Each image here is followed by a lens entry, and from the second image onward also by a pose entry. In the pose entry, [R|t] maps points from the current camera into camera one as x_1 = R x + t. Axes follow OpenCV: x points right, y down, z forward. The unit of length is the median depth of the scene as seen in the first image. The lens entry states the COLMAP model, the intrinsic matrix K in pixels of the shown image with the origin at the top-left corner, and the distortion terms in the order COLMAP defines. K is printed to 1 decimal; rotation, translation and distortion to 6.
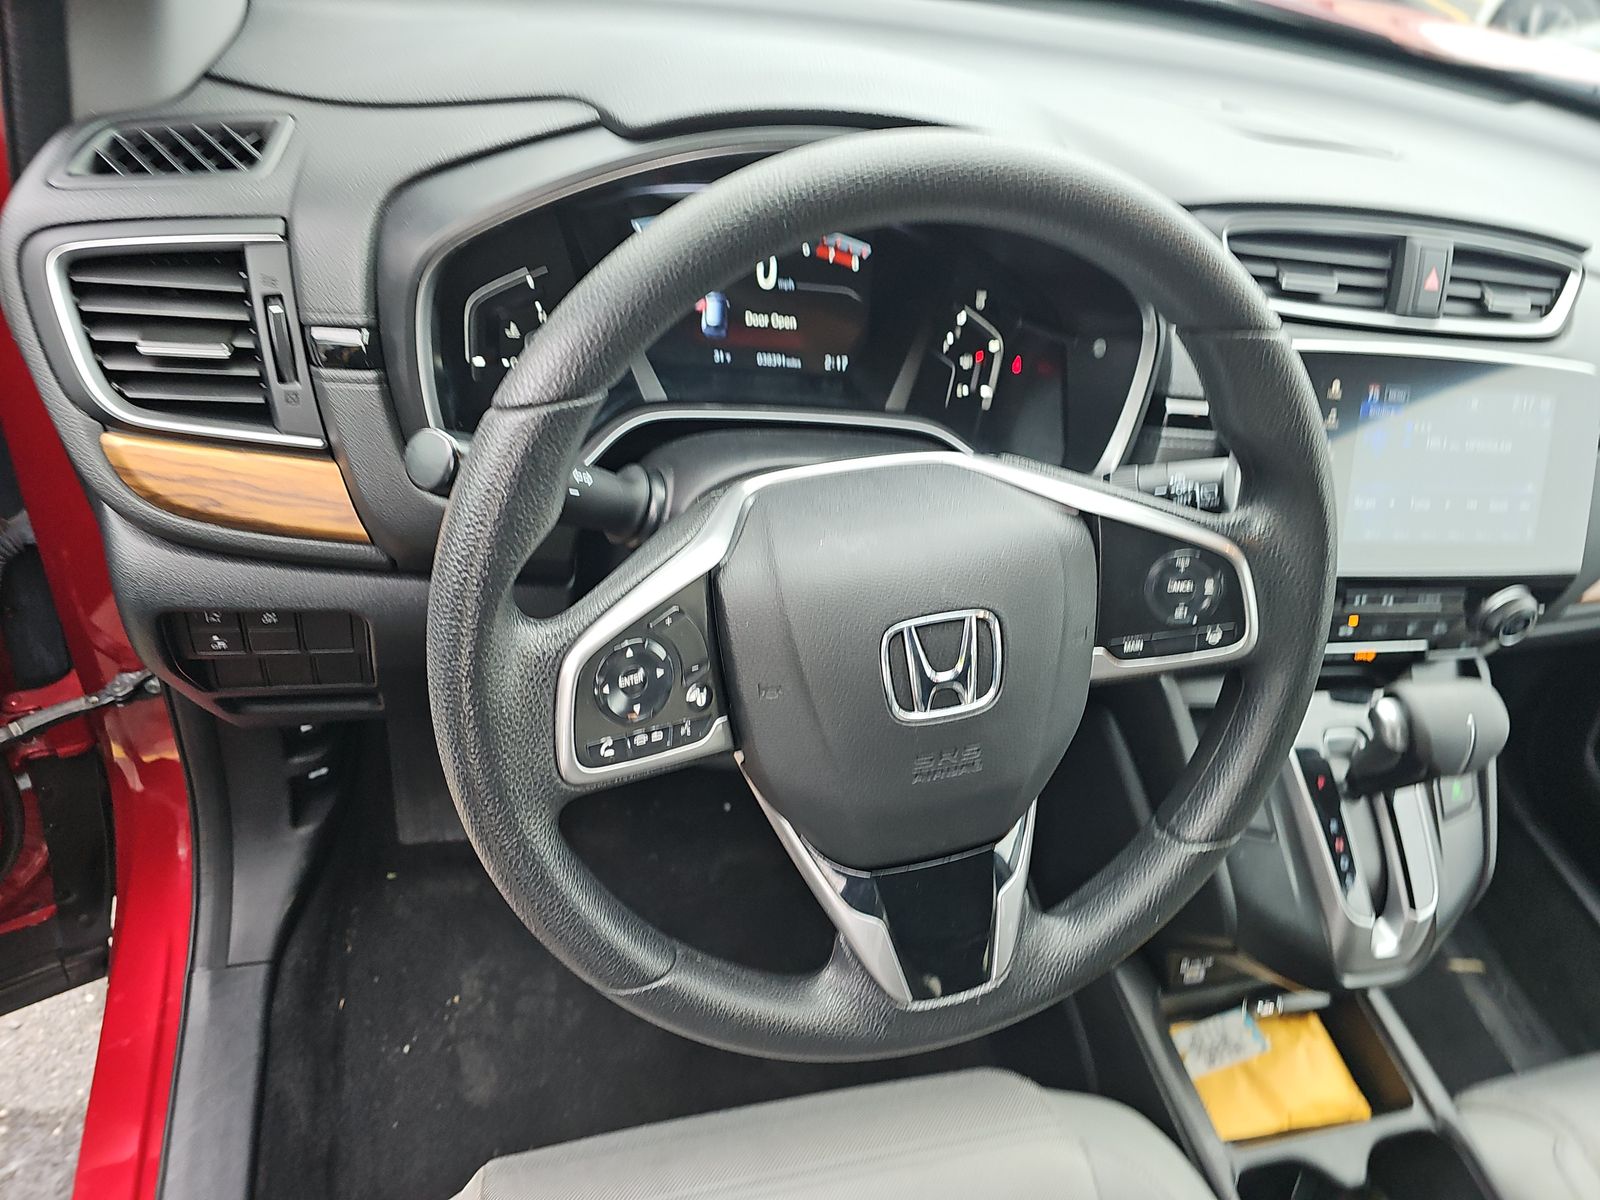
lens RADIAL K [[1135.7, 0, 772.6], [0, 1135.7, 636.3], [0, 0, 1]] dist [0.054241, -0.035456]
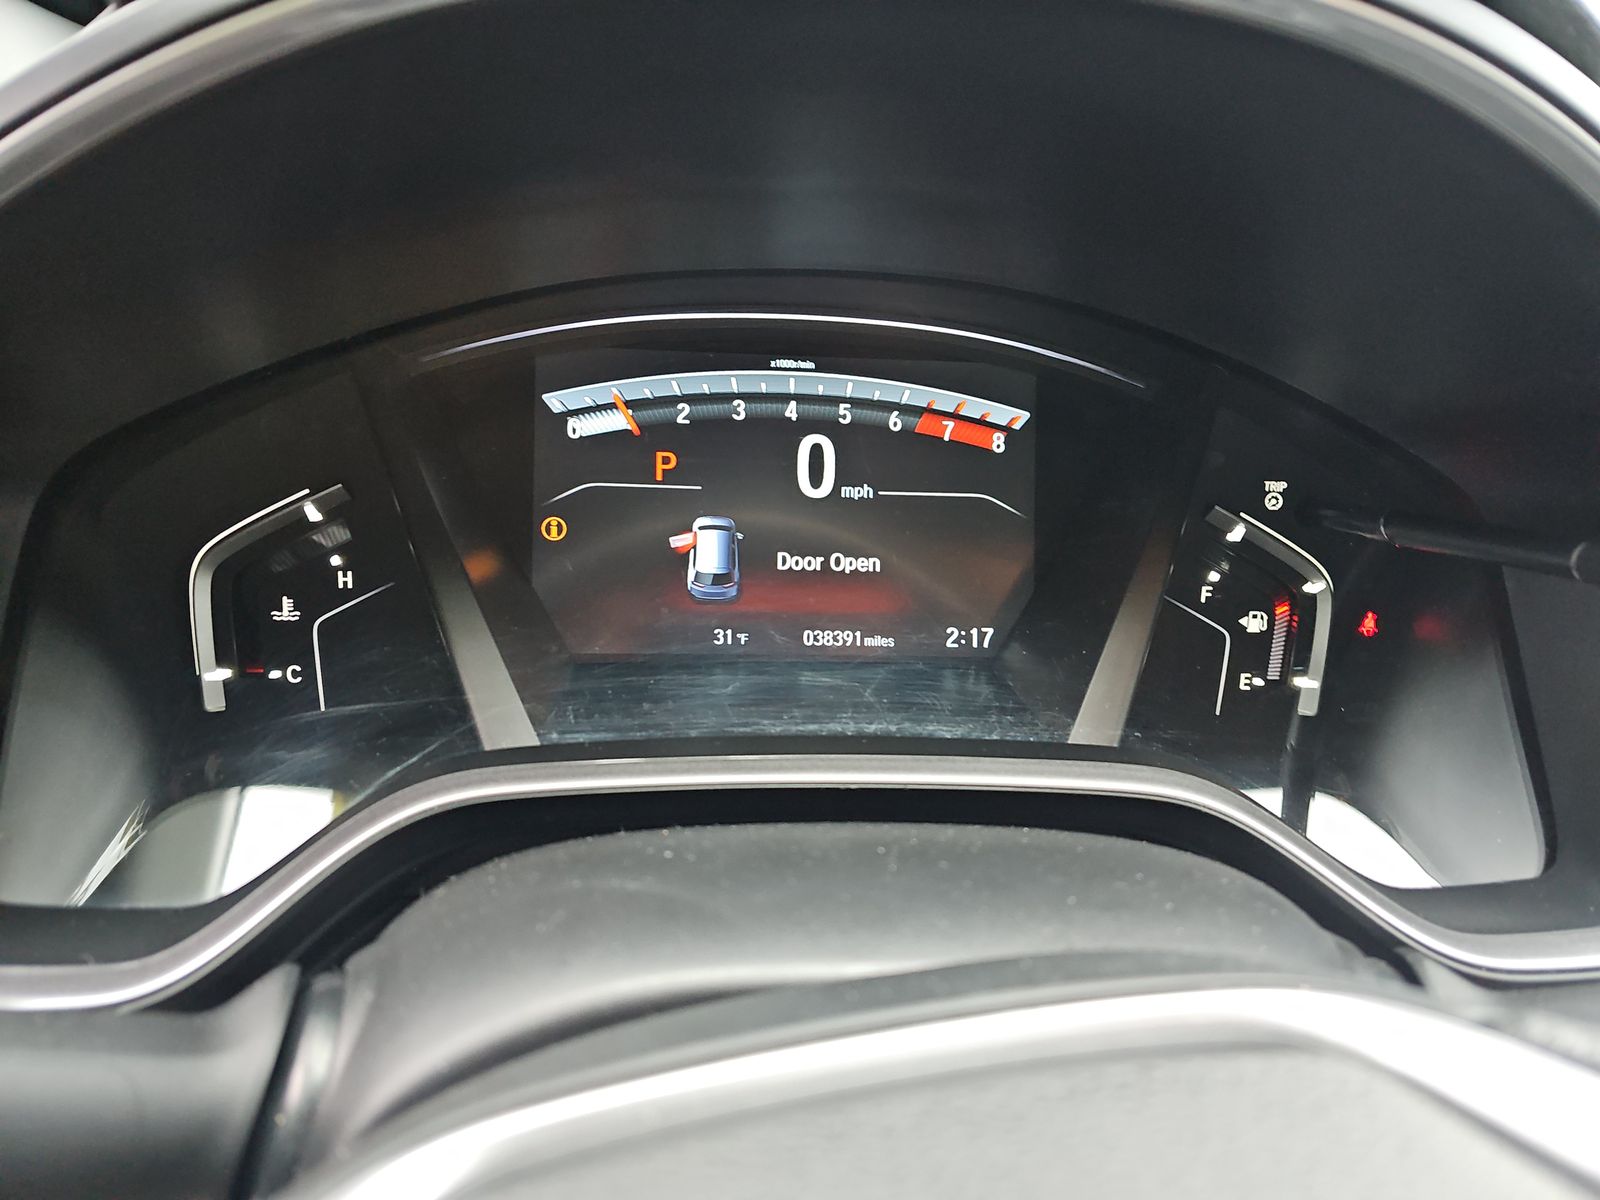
lens RADIAL K [[1135.7, 0, 807.6], [0, 1135.7, 605.2], [0, 0, 1]] dist [0.054241, -0.035456]
pose [[0.976734, -0.046281, -0.209403, 0.092225], [-0.003907, 0.972434, -0.233144, -0.141617], [0.214421, 0.228538, 0.949628, 0.527533]]
